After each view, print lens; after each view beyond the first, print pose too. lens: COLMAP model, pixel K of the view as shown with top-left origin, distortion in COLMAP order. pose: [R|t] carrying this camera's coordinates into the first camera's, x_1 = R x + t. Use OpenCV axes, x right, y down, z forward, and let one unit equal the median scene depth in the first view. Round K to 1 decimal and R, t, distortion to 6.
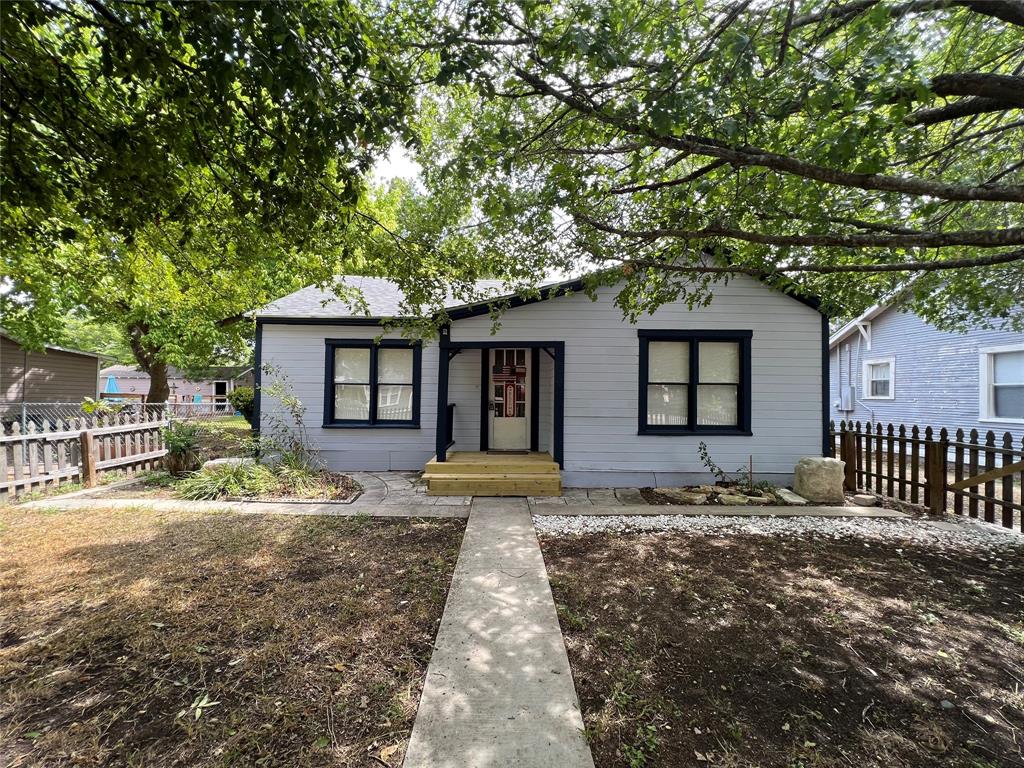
lens RADIAL K [[412.1, 0, 509.6], [0, 412.1, 384.5], [0, 0, 1]] dist [0.005790, -0.001231]
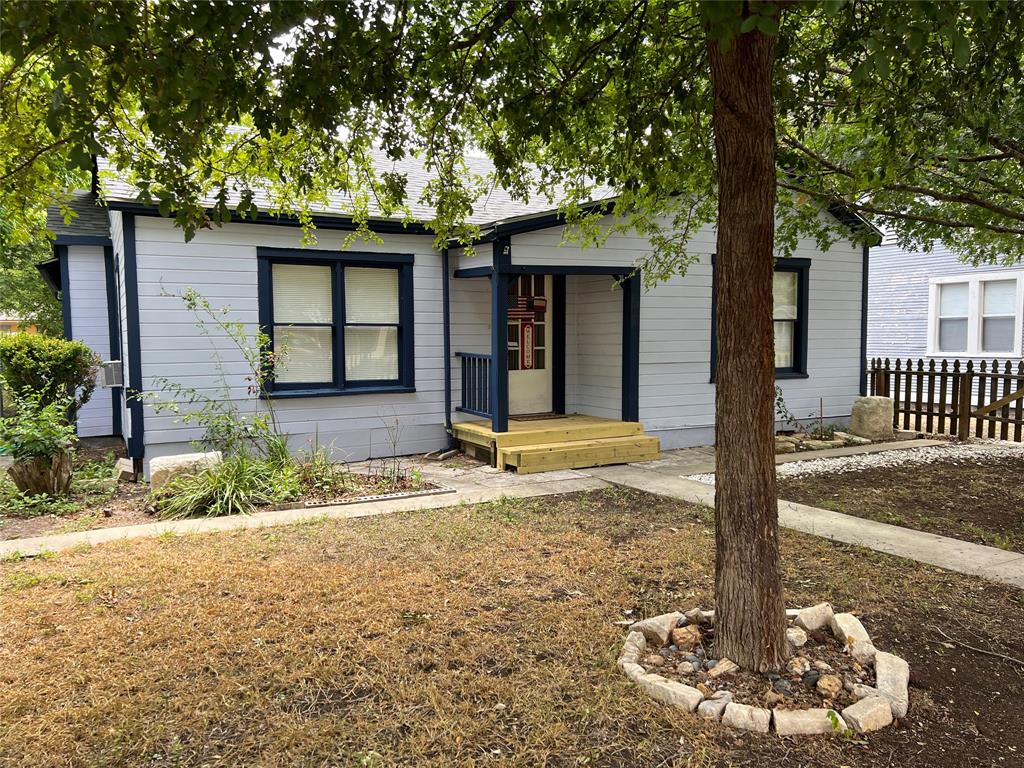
lens RADIAL K [[772.8, 0, 514.3], [0, 772.8, 387.9], [0, 0, 1]] dist [0.059605, -0.064167]
pose [[0.884465, -0.048472, 0.464081, -0.761881], [0.005851, 0.995664, 0.092843, -0.015241], [-0.466569, -0.079401, 0.880914, -0.195772]]
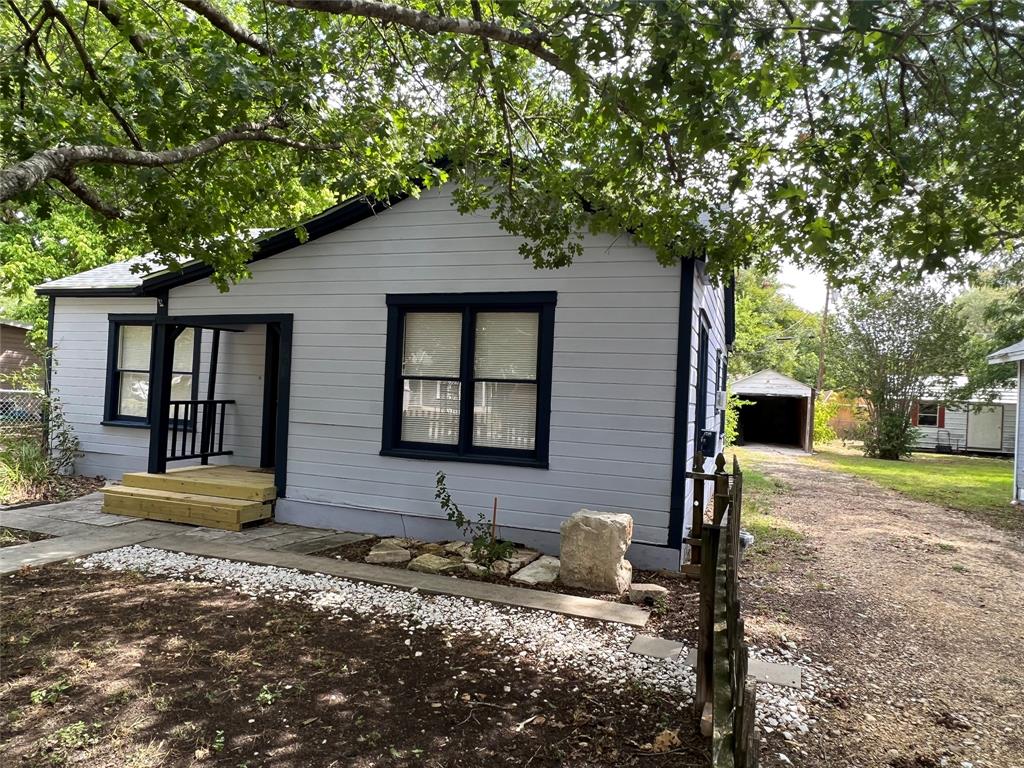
lens RADIAL K [[655.9, 0, 505.3], [0, 655.9, 381.8], [0, 0, 1]] dist [-0.007234, -0.000589]
pose [[0.936908, 0.025817, -0.348621, 0.852042], [-0.028719, 0.999583, -0.003157, 0.003231], [0.348394, 0.012970, 0.937258, 0.089389]]
